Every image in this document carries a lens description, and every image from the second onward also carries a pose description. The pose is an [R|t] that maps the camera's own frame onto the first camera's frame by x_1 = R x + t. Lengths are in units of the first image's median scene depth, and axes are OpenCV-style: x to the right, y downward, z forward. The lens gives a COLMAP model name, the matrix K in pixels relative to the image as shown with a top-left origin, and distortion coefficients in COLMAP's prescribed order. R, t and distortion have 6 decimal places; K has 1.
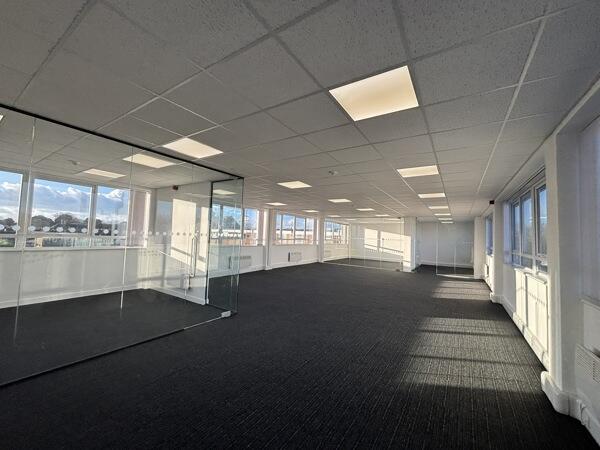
lens RADIAL K [[240.5, 0, 301.5], [0, 240.5, 224.8], [0, 0, 1]] dist [-0.001488, -0.000066]
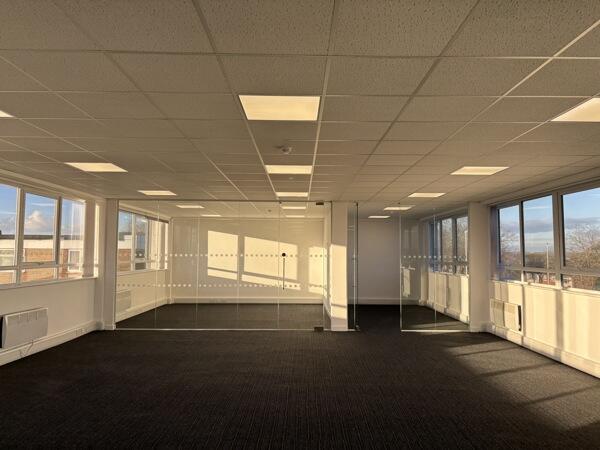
lens RADIAL K [[460.2, 0, 302.1], [0, 460.2, 223.8], [0, 0, 1]] dist [0.041646, 0.000806]
pose [[0.823708, 0.004347, 0.566997, -0.067912], [-0.005350, 0.999986, 0.000105, 0.003498], [-0.566989, -0.003120, 0.823720, 0.284915]]
